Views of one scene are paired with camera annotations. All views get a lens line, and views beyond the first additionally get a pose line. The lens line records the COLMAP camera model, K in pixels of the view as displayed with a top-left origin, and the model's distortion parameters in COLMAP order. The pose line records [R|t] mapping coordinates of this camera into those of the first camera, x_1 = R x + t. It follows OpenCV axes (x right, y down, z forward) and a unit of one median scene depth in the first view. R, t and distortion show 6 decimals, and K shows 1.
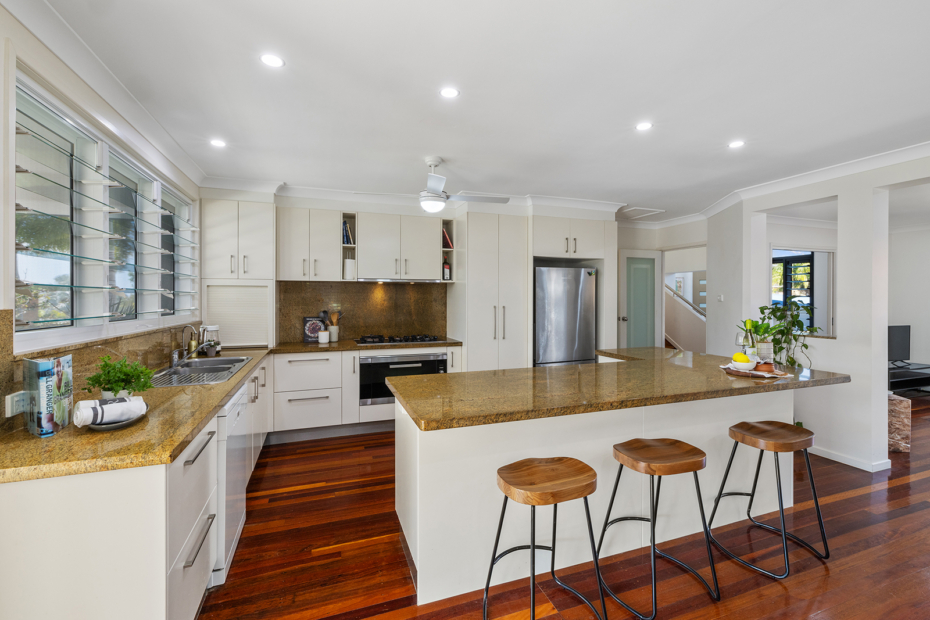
lens RADIAL K [[408.1, 0, 467.3], [0, 408.1, 301.4], [0, 0, 1]] dist [0.002053, 0.000804]
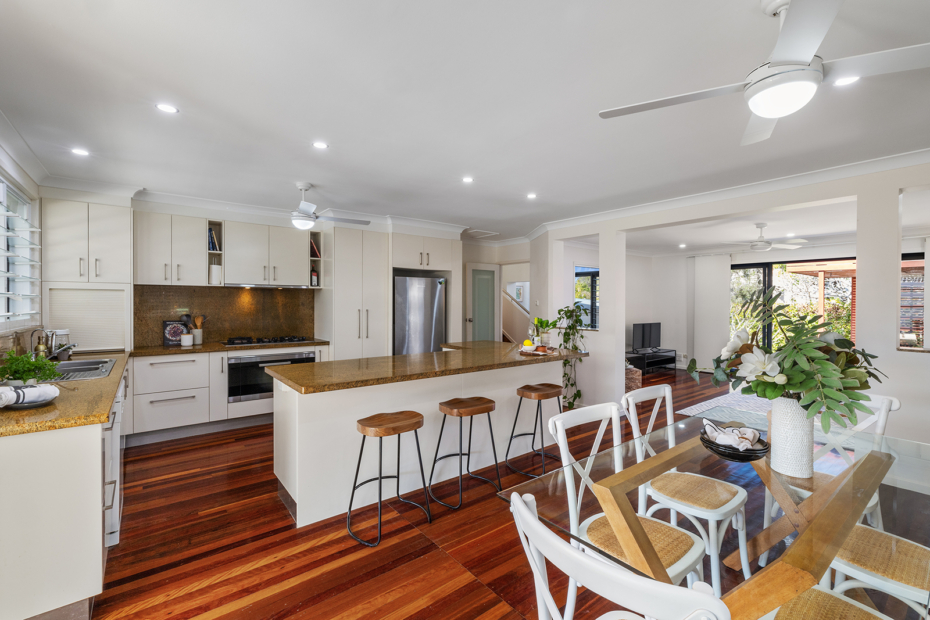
lens RADIAL K [[408.1, 0, 469.4], [0, 408.1, 307.9], [0, 0, 1]] dist [0.002053, 0.000804]
pose [[0.948512, -0.001237, 0.316739, -0.003285], [-0.000193, 0.999990, 0.004483, 0.001995], [-0.316741, -0.004314, 0.948502, -0.233782]]
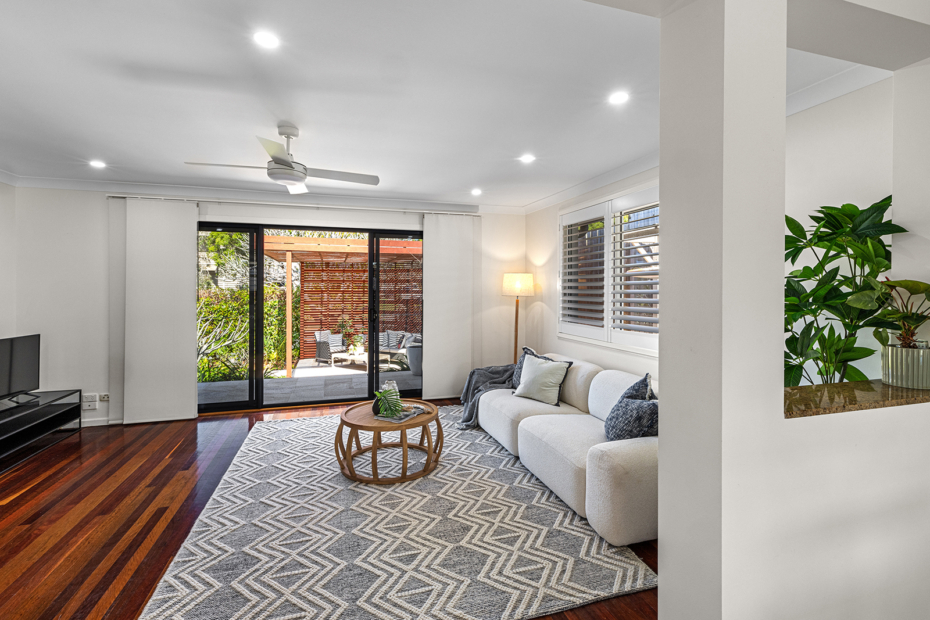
lens RADIAL K [[408.1, 0, 455.4], [0, 408.1, 286.7], [0, 0, 1]] dist [0.002053, 0.000804]
pose [[0.053089, 0.005837, 0.998573, 0.806731], [0.007372, 0.999953, -0.006237, -0.008802], [-0.998563, 0.007692, 0.053044, 0.539108]]
